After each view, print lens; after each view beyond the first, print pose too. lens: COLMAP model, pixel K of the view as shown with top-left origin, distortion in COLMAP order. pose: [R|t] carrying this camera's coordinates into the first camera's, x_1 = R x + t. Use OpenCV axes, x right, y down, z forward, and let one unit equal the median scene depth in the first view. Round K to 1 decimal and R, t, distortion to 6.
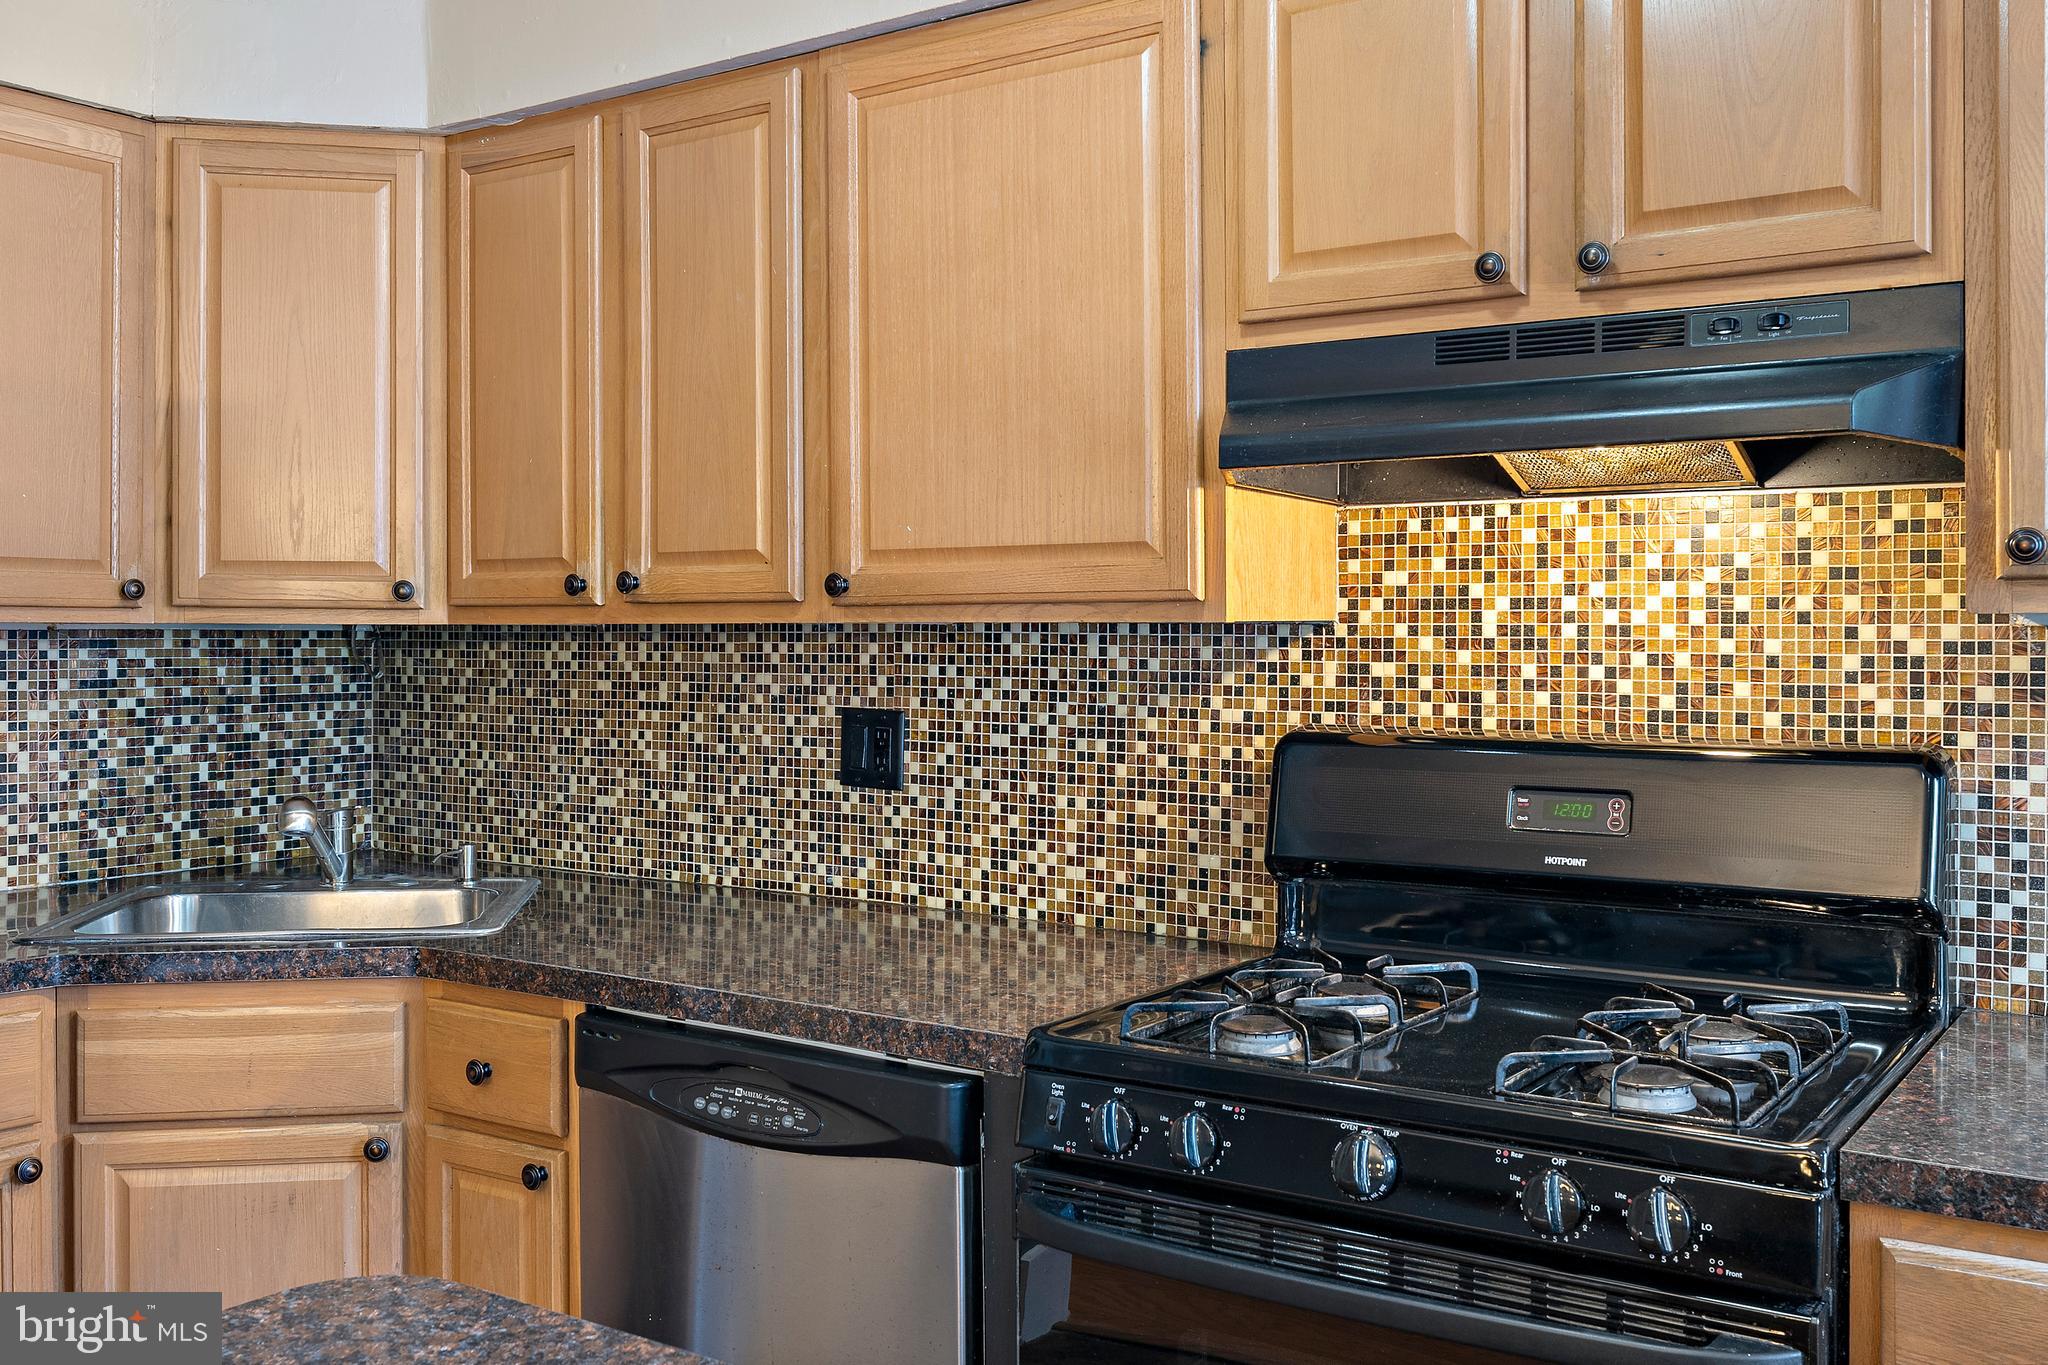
lens RADIAL K [[1868.3, 0, 1032.2], [0, 1868.3, 672.4], [0, 0, 1]] dist [0.002863, 0.000000]
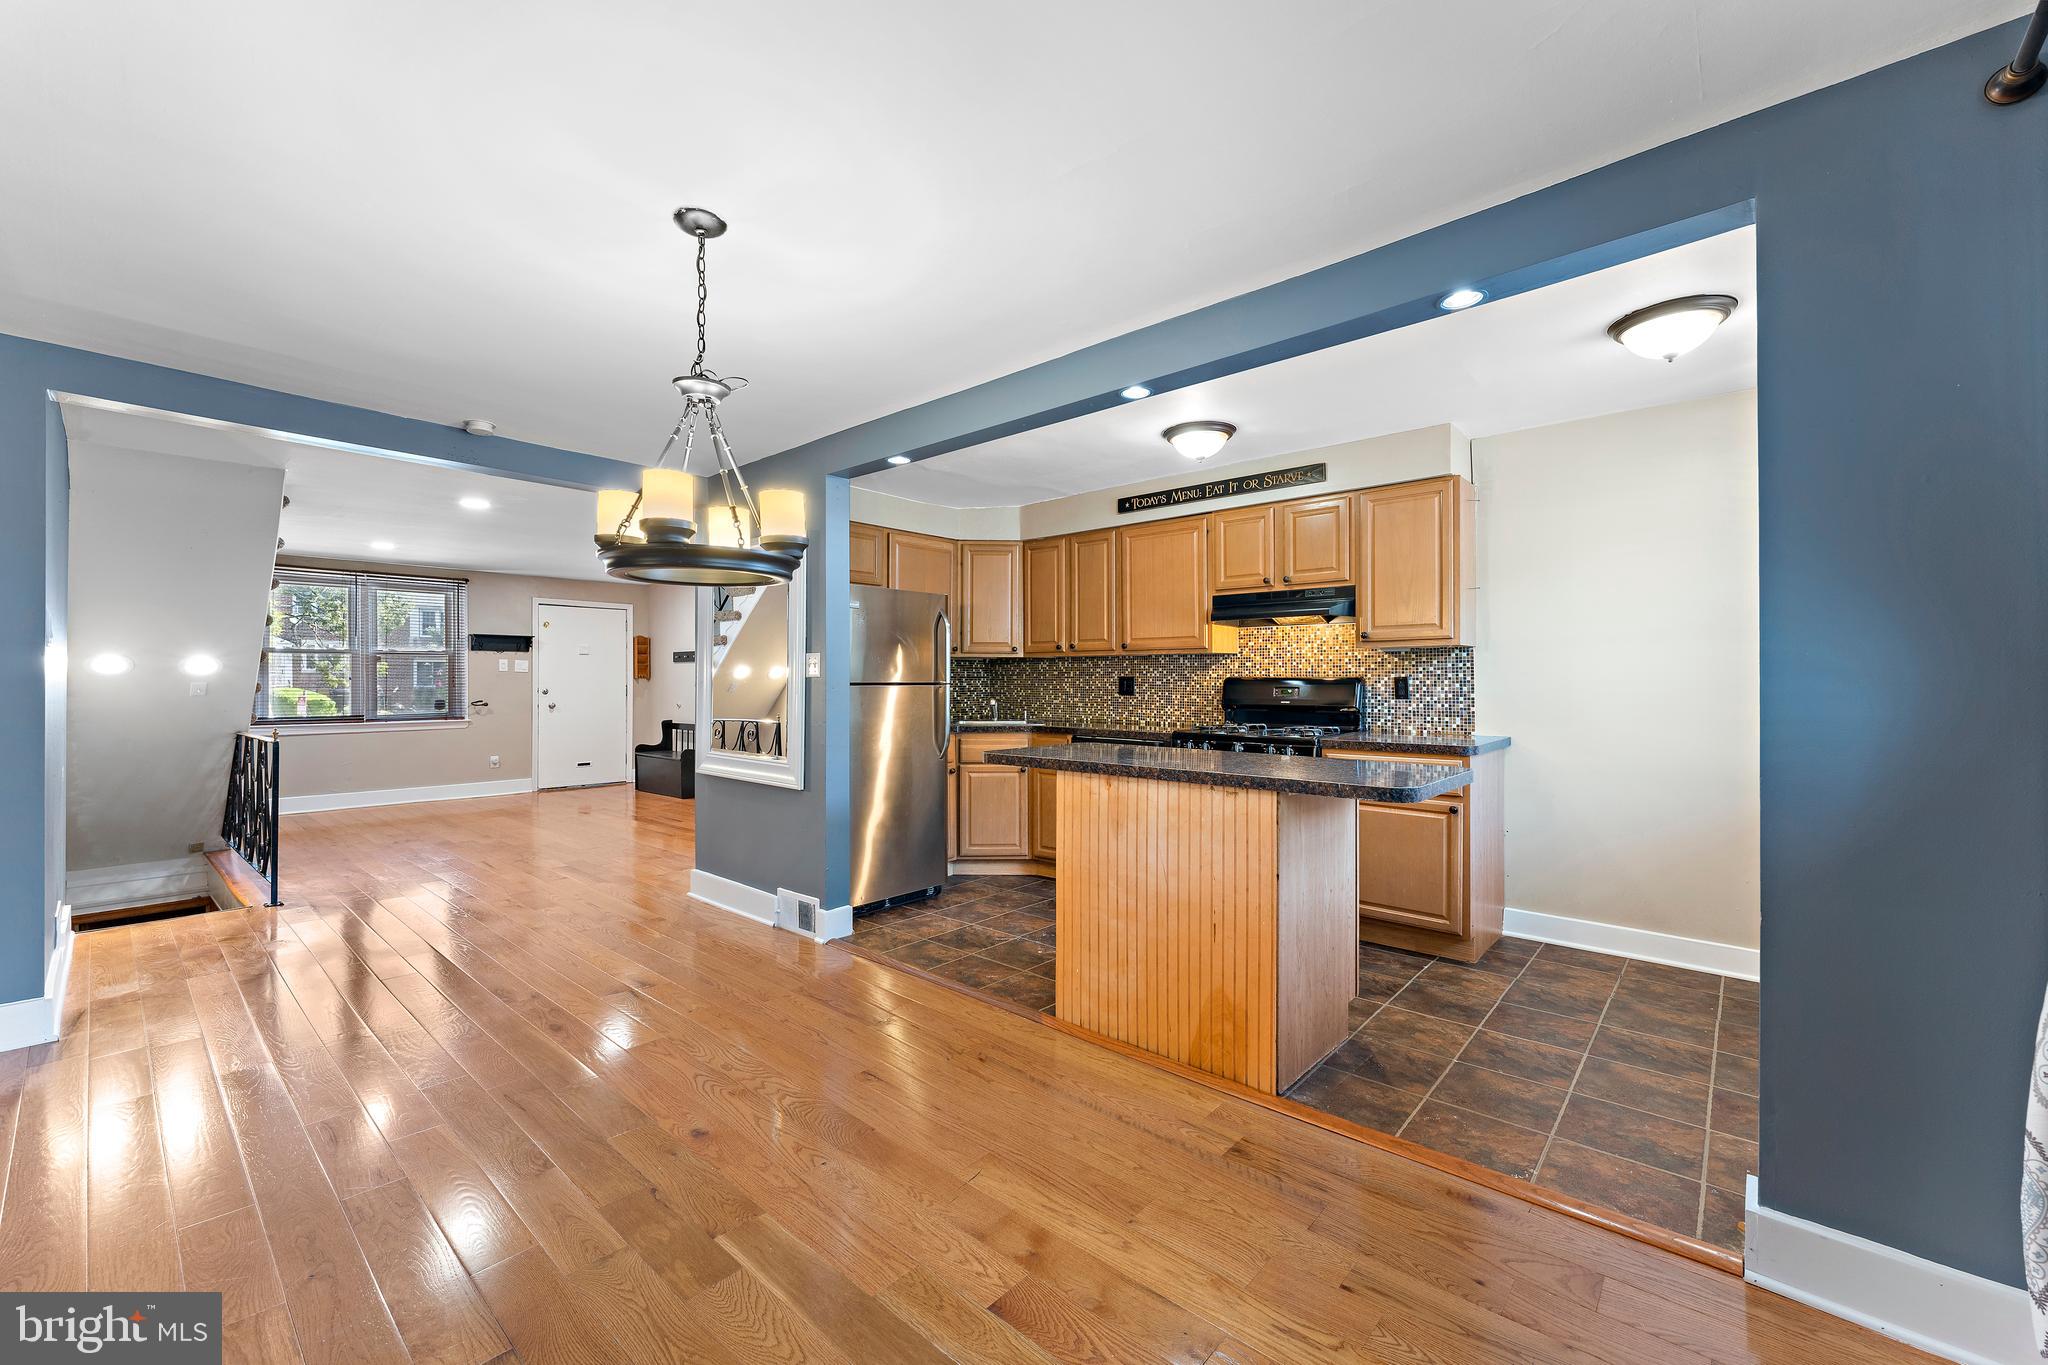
lens RADIAL K [[838.7, 0, 1008.6], [0, 838.7, 685.3], [0, 0, 1]] dist [-0.001746, -0.000305]
pose [[0.990617, -0.000063, -0.136669, -0.101584], [-0.001728, 0.999914, -0.012990, 0.072179], [0.136658, 0.013105, 0.990532, -1.012244]]
